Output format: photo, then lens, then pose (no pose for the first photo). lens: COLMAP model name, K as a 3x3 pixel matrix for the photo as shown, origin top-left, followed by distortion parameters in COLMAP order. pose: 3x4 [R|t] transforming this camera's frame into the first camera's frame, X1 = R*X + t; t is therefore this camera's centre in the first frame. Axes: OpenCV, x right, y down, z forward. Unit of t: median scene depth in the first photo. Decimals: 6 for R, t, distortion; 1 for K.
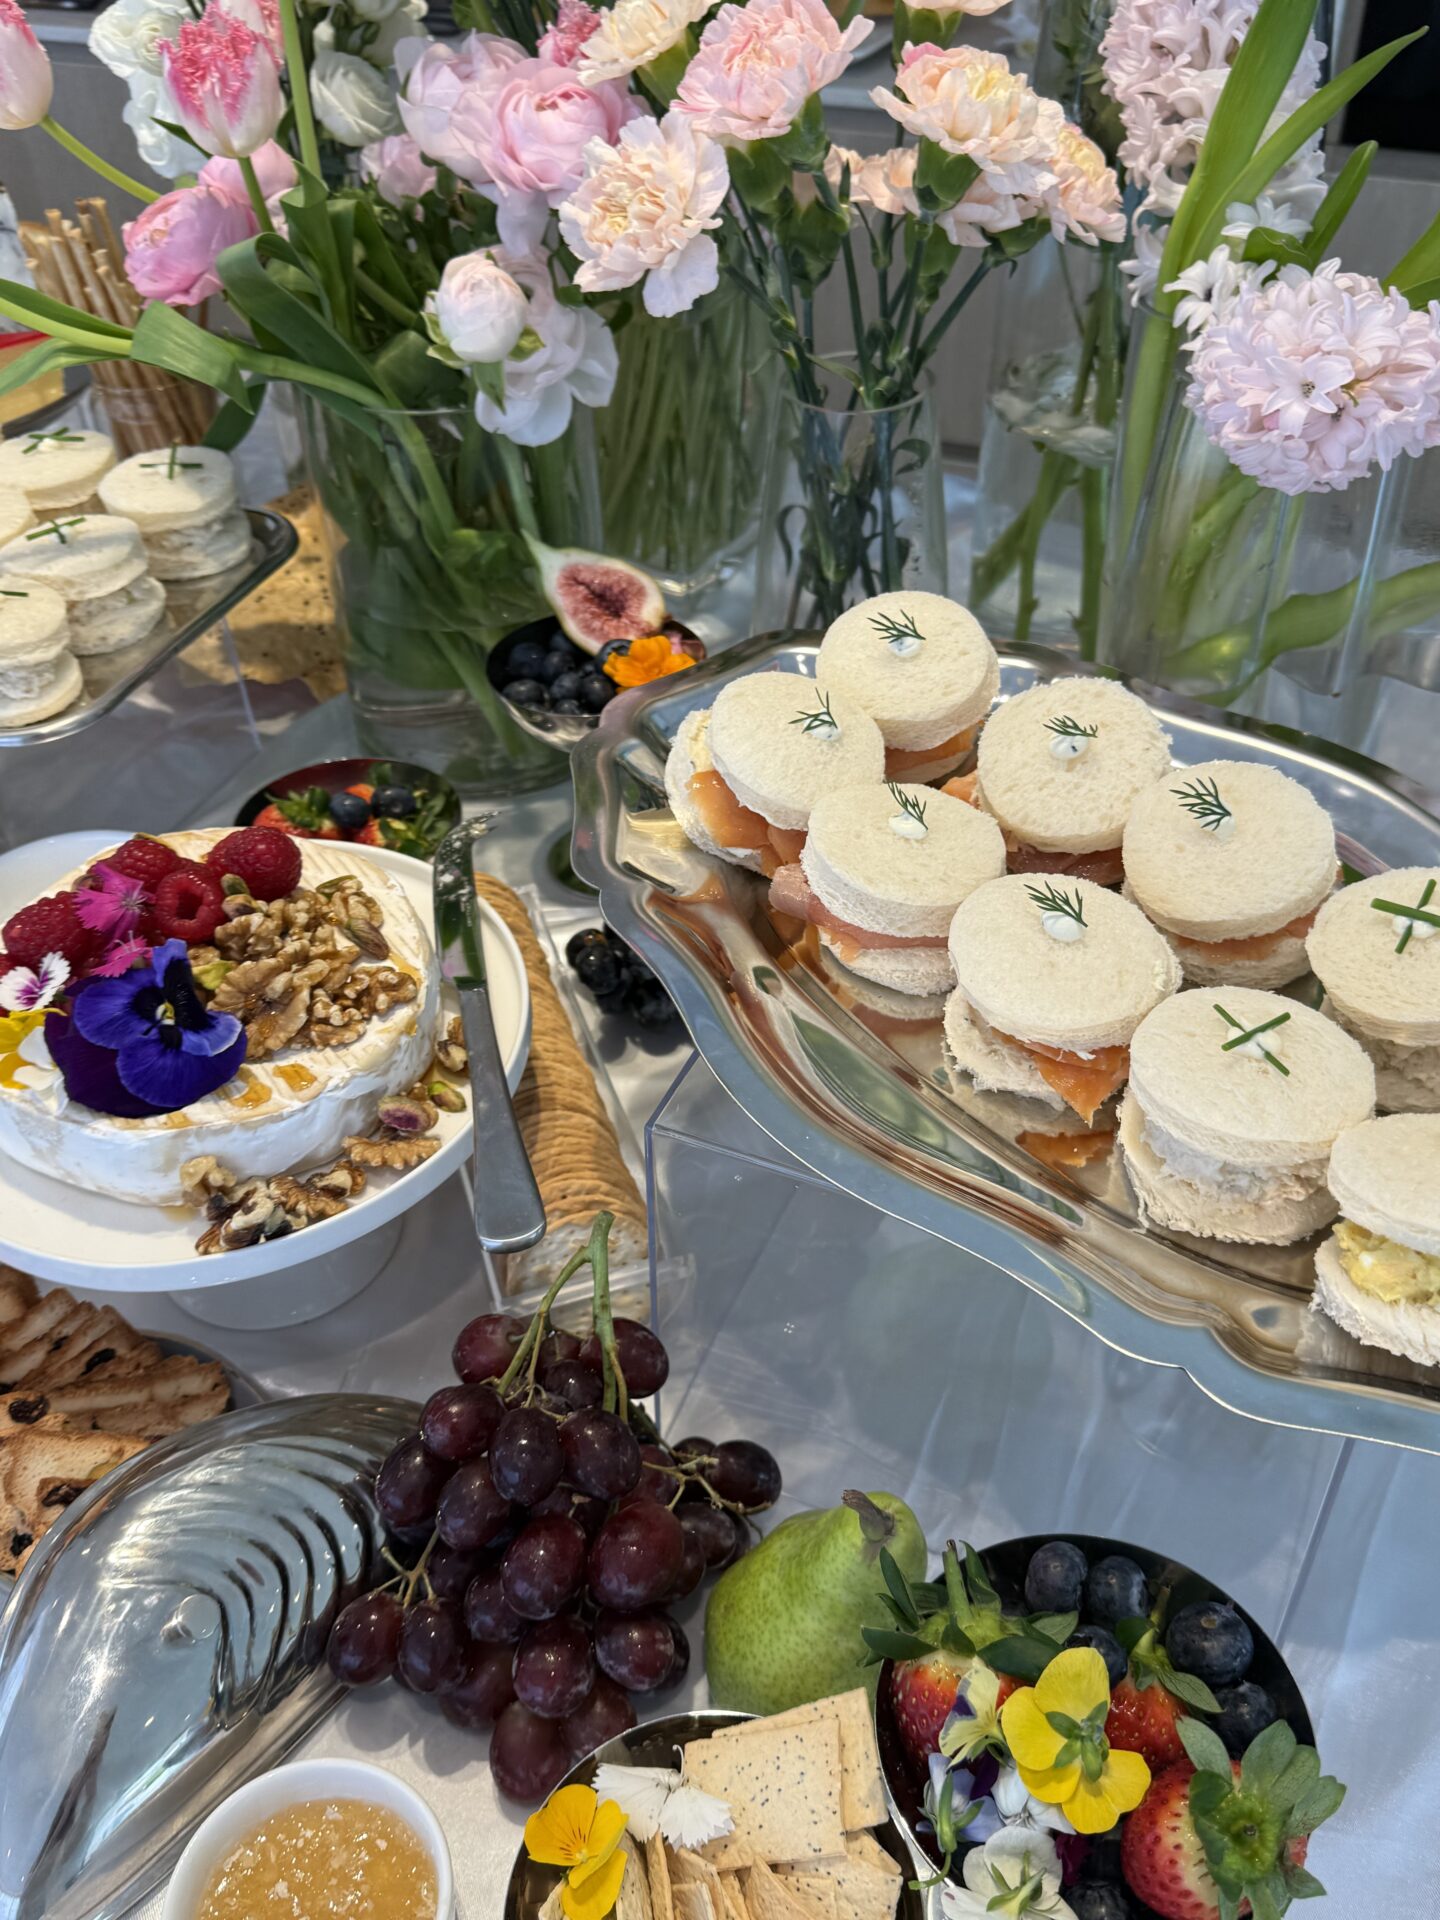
lens RADIAL K [[1661.8, 0, 720.0], [0, 1661.8, 960.0], [0, 0, 1]] dist [0.136869, -0.302518]
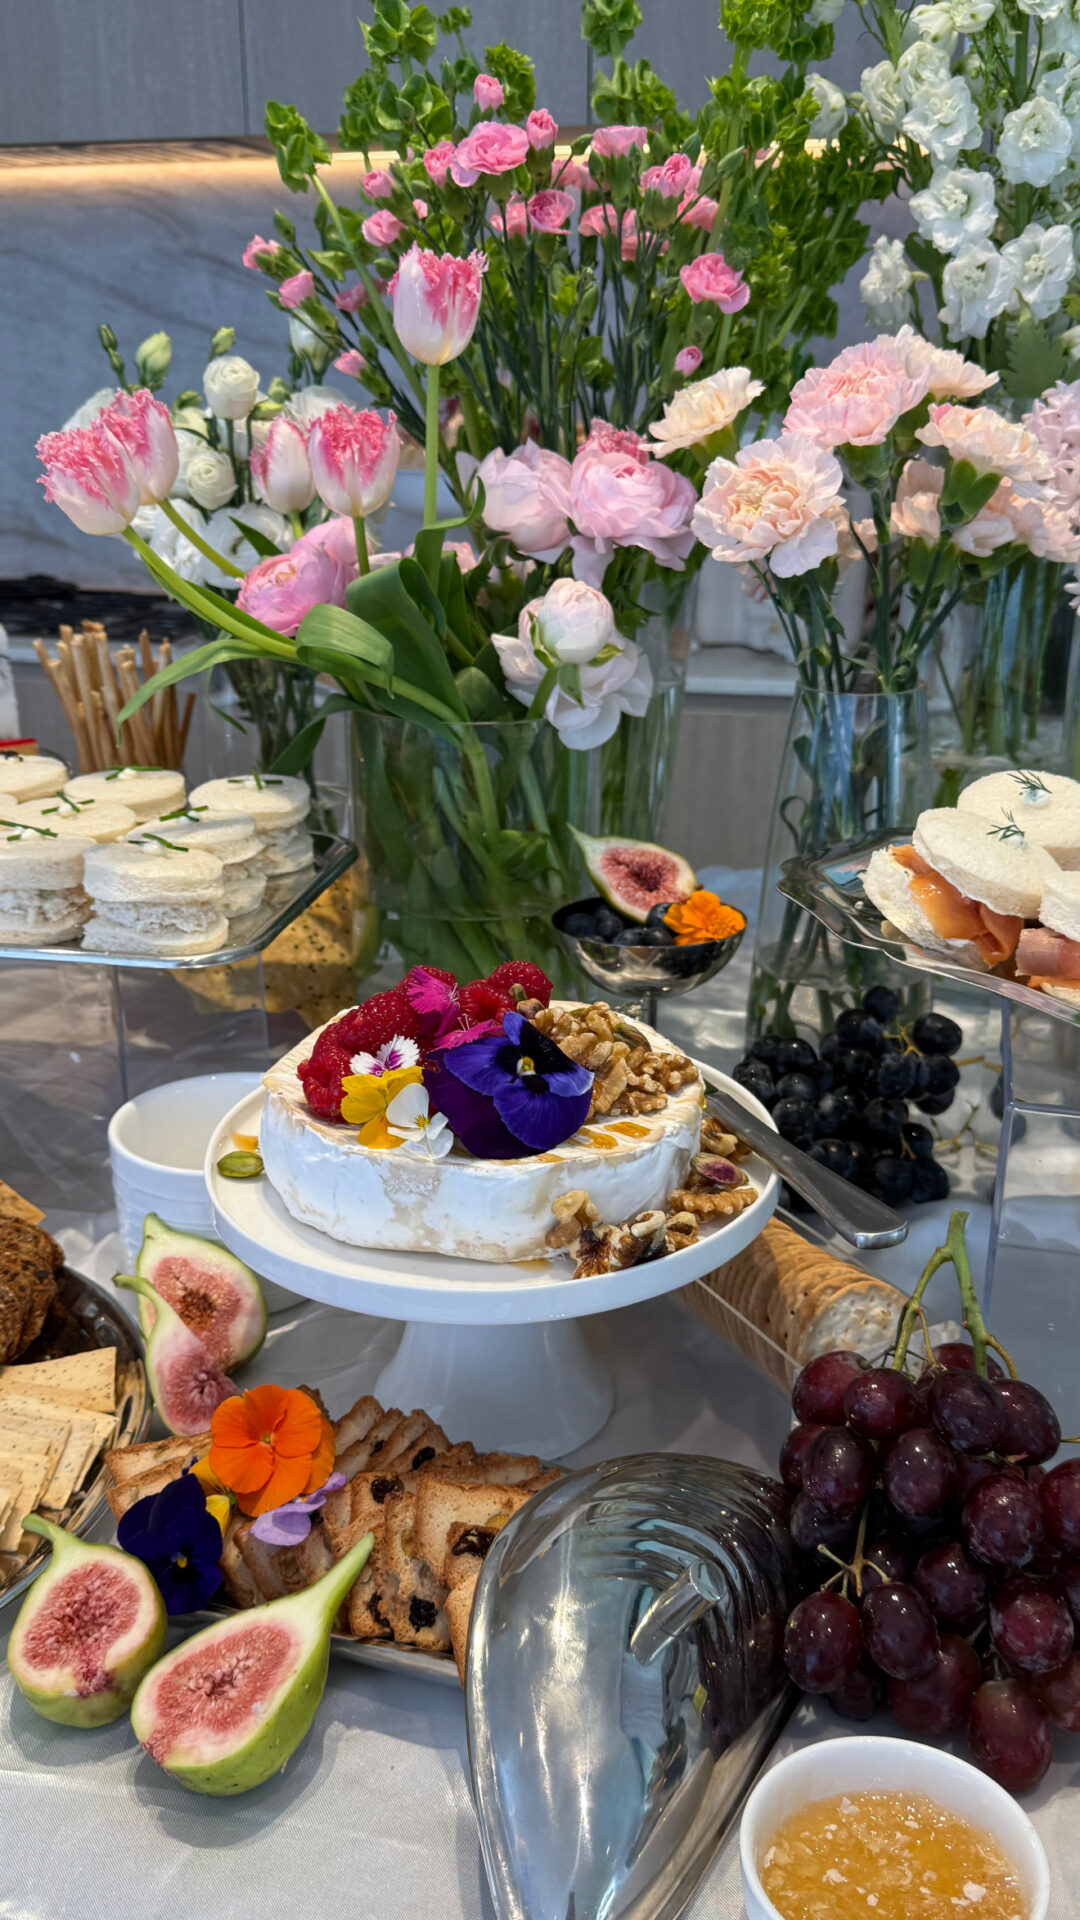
lens RADIAL K [[1648.6, 0, 540.0], [0, 1648.6, 960.0], [0, 0, 1]] dist [0.174104, -0.416391]
pose [[0.985457, -0.035196, 0.166242, -0.469423], [0.092542, 0.931668, -0.351327, 0.326786], [-0.142517, 0.361602, 0.921375, -0.015424]]
